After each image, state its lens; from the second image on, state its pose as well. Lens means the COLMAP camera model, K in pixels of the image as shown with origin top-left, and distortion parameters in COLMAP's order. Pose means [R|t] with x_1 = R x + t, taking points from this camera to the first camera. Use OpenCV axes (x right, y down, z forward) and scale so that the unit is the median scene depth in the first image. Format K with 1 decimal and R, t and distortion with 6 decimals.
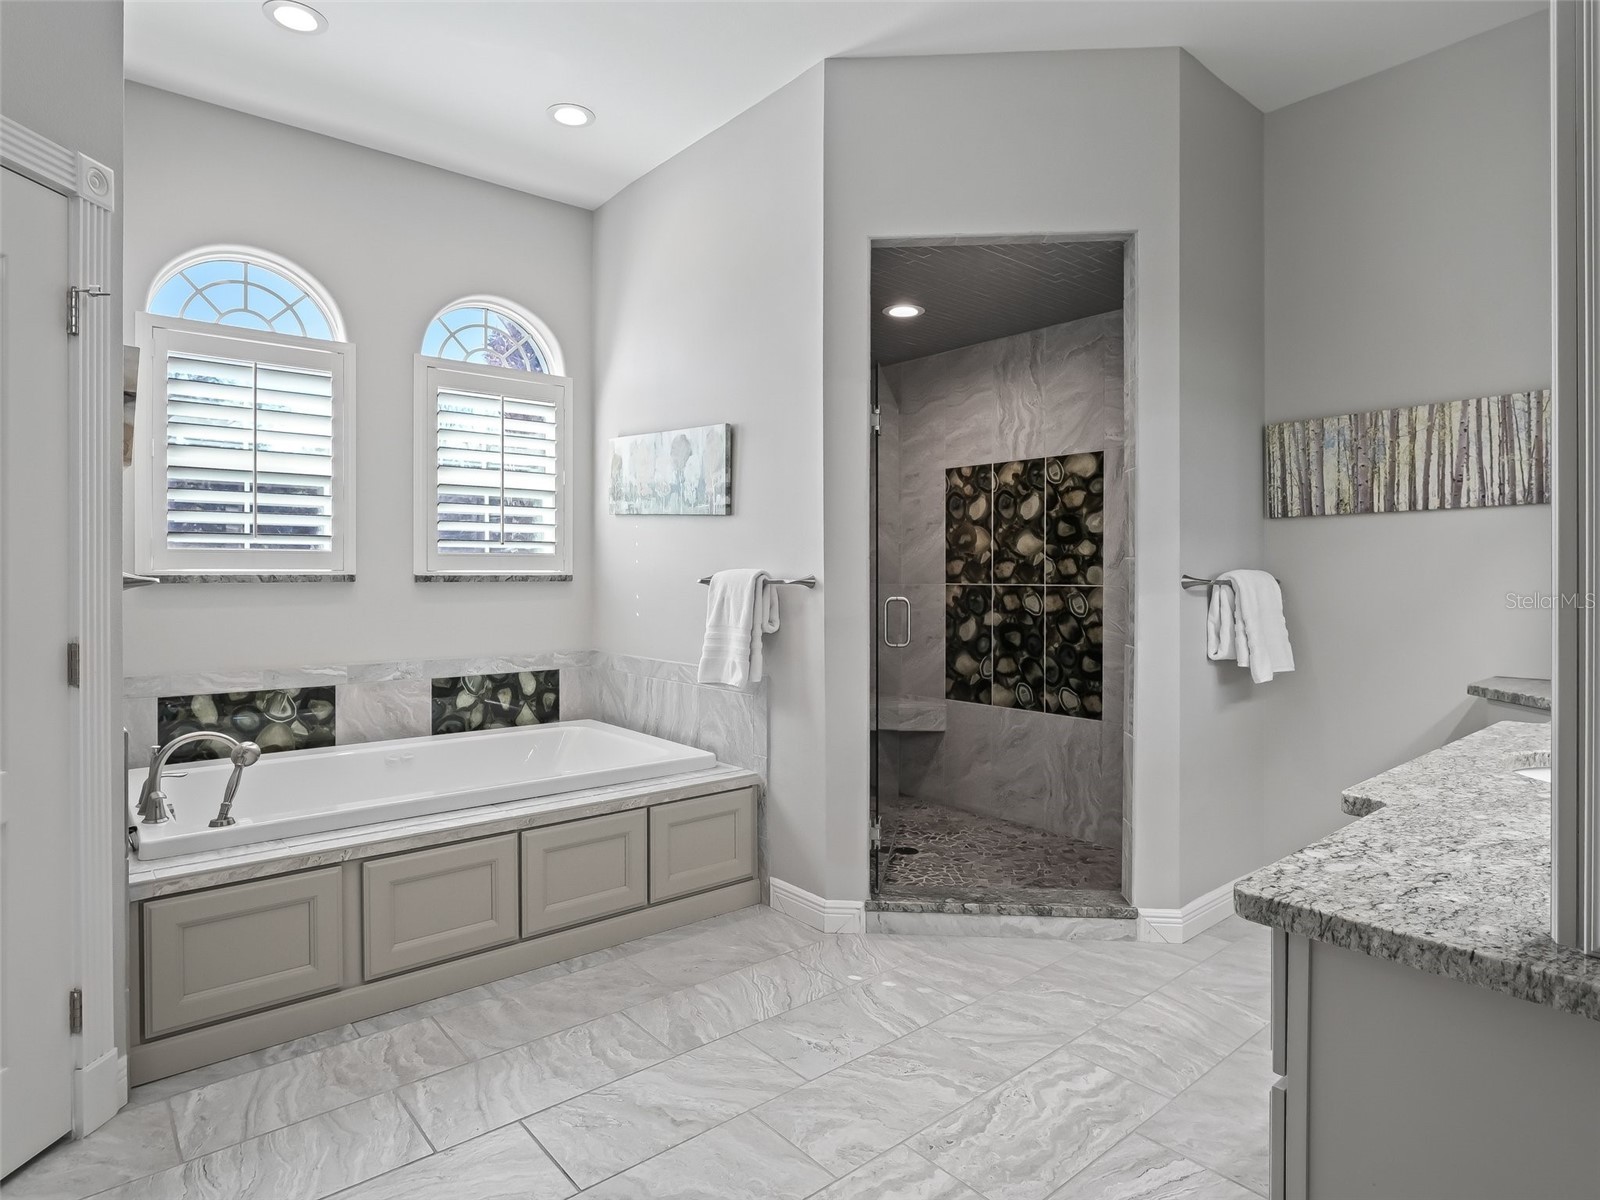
lens RADIAL K [[902.4, 0, 804.5], [0, 902.4, 582.8], [0, 0, 1]] dist [-0.001572, 0.000107]
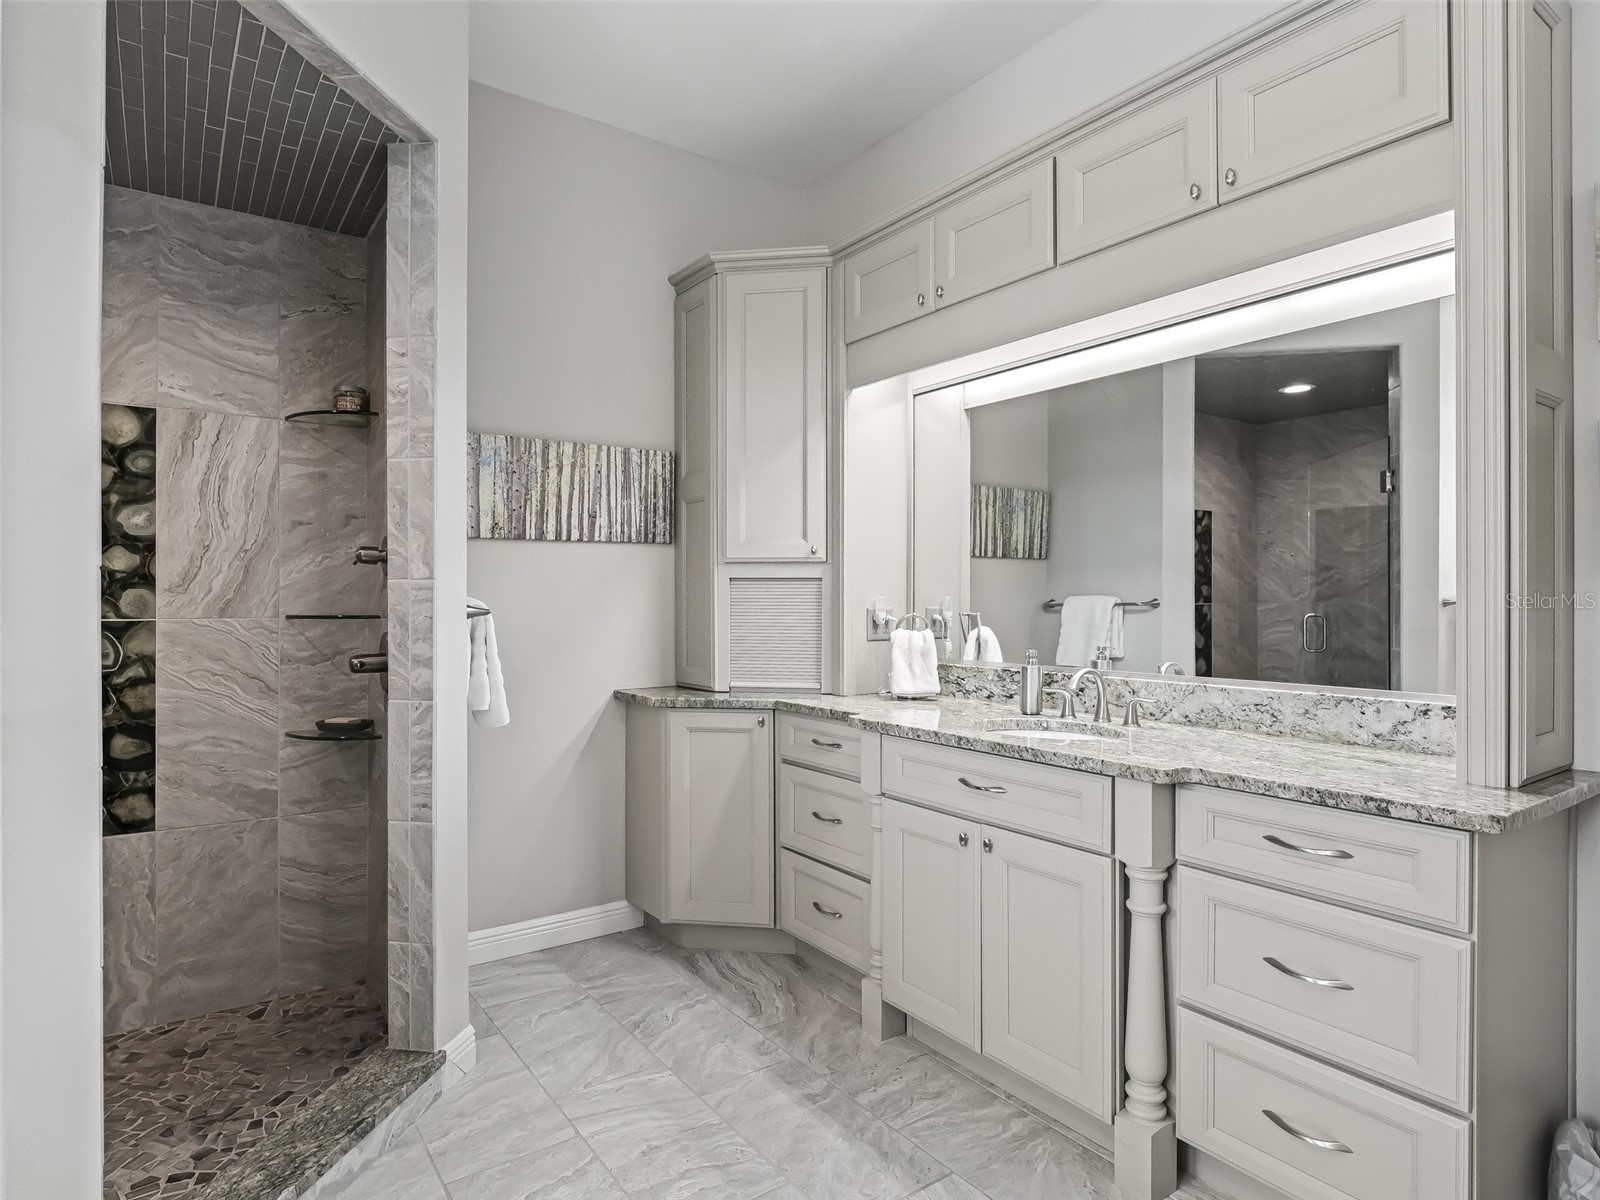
lens RADIAL K [[902.4, 0, 803.8], [0, 902.4, 606.5], [0, 0, 1]] dist [-0.001572, 0.000107]
pose [[0.085536, -0.010259, 0.996282, -0.341767], [0.005748, 0.999935, 0.009803, -0.012377], [-0.996319, 0.004888, 0.085589, 0.627663]]
